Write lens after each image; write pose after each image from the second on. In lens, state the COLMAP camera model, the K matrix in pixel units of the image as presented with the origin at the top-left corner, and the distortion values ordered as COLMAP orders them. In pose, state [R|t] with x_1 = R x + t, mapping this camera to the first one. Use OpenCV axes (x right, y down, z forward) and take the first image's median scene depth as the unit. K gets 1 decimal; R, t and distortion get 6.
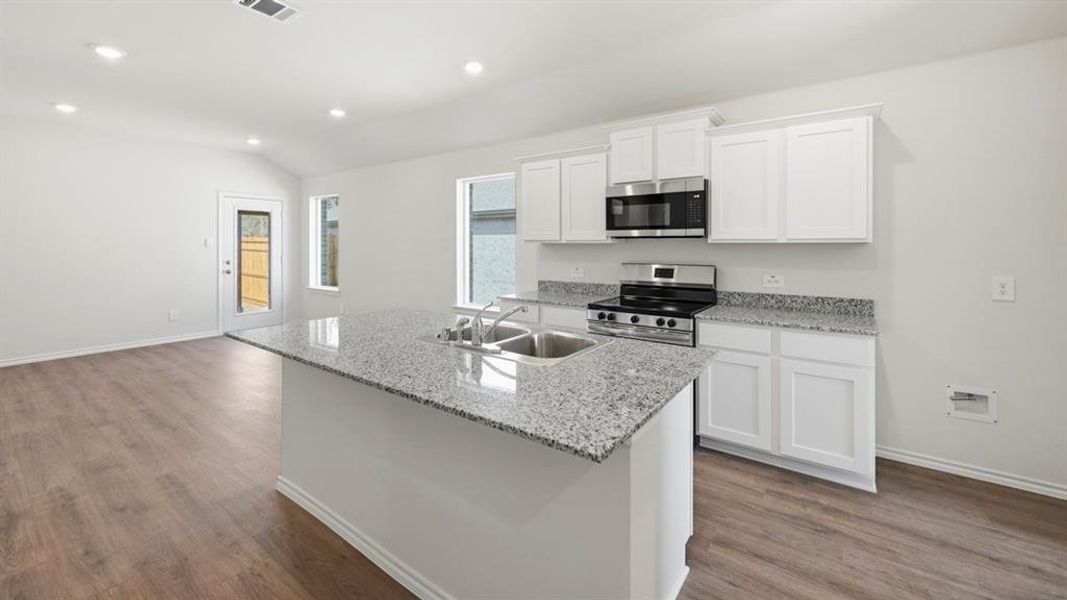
lens RADIAL K [[426.9, 0, 527.8], [0, 426.9, 243.1], [0, 0, 1]] dist [-0.000423, 0.000173]
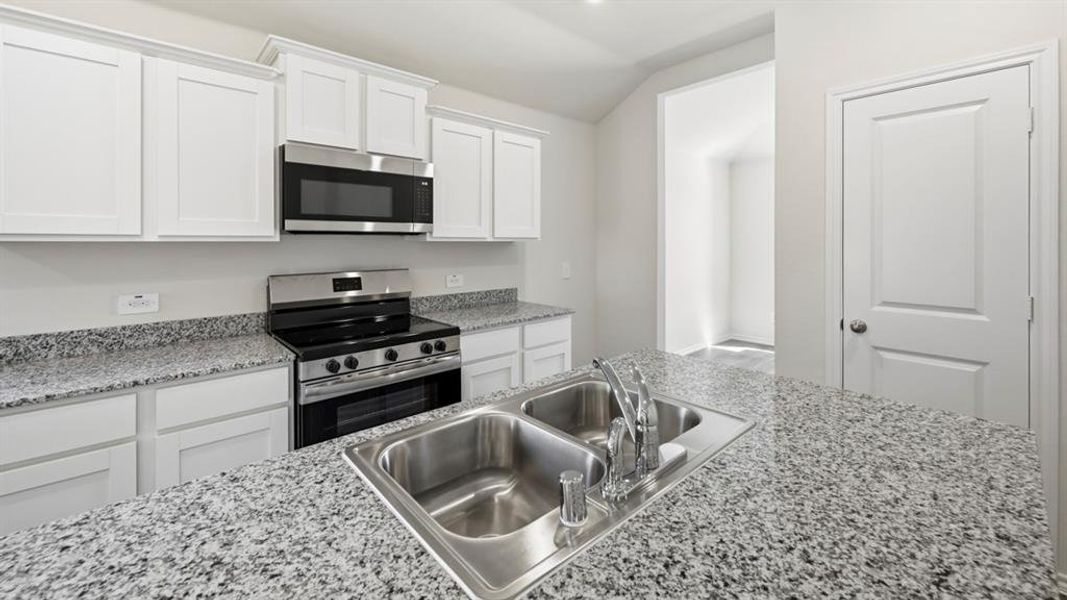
lens RADIAL K [[426.9, 0, 535.5], [0, 426.9, 242.8], [0, 0, 1]] dist [-0.000423, 0.000173]
pose [[0.193224, -0.001662, 0.981153, -0.339173], [-0.000088, 0.999999, 0.001711, 0.000577], [-0.981155, -0.000417, 0.193223, 0.605162]]
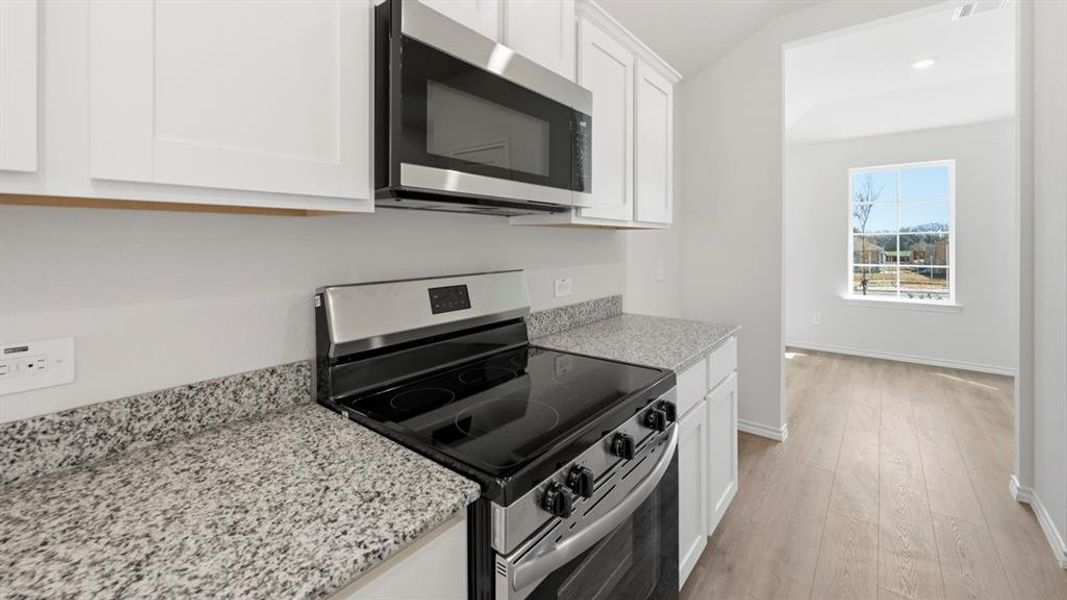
lens RADIAL K [[426.9, 0, 533.3], [0, 426.9, 242.0], [0, 0, 1]] dist [-0.000423, 0.000173]
pose [[0.034974, -0.002775, 0.999384, -0.075954], [-0.002531, 0.999993, 0.002865, 0.018407], [-0.999385, -0.002630, 0.034966, 0.985894]]
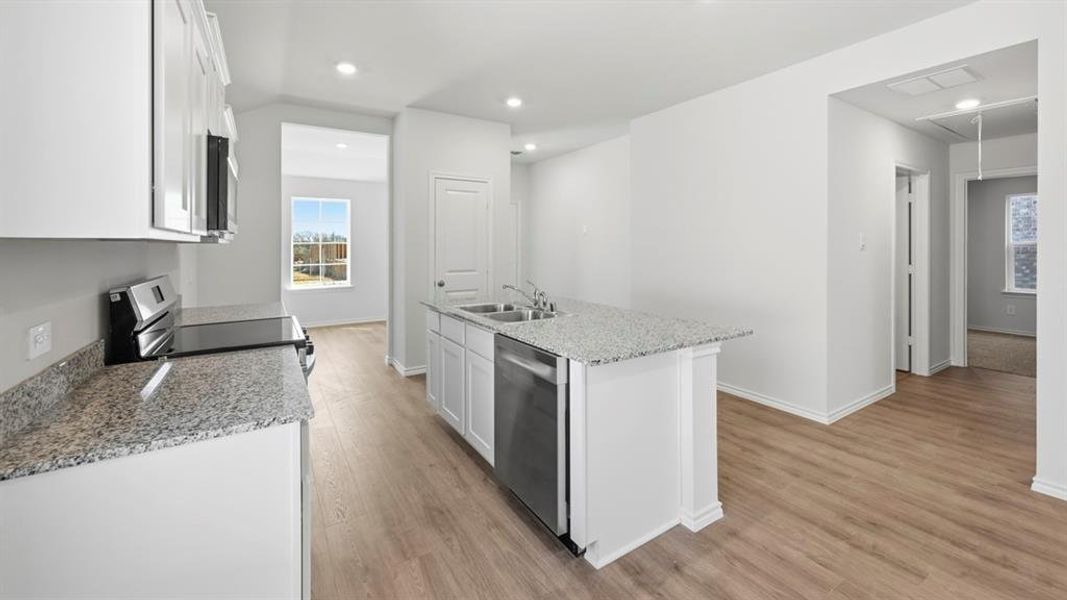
lens RADIAL K [[426.9, 0, 536.7], [0, 426.9, 241.1], [0, 0, 1]] dist [-0.000423, 0.000173]
pose [[-0.936643, 0.004561, 0.350256, -0.402622], [0.000991, 0.999946, -0.010372, 0.004198], [-0.350284, -0.009368, -0.936597, 1.479572]]
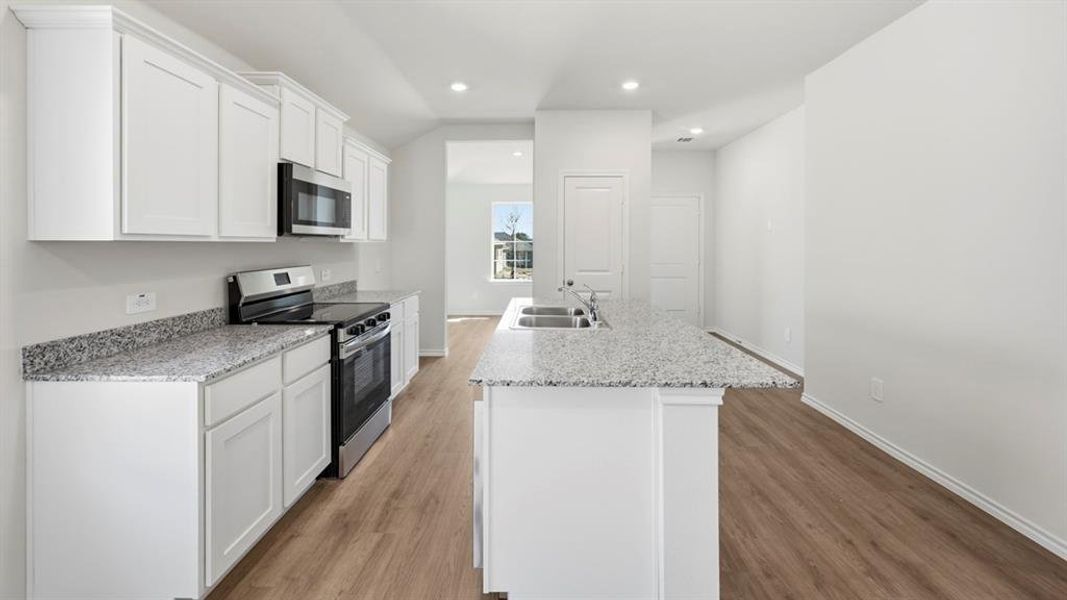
lens RADIAL K [[426.9, 0, 534.3], [0, 426.9, 243.5], [0, 0, 1]] dist [-0.000423, 0.000173]
pose [[-0.586835, -0.001154, 0.809706, -0.682037], [-0.002675, 0.999996, -0.000513, 0.001972], [-0.809702, -0.002467, -0.586836, 1.179865]]
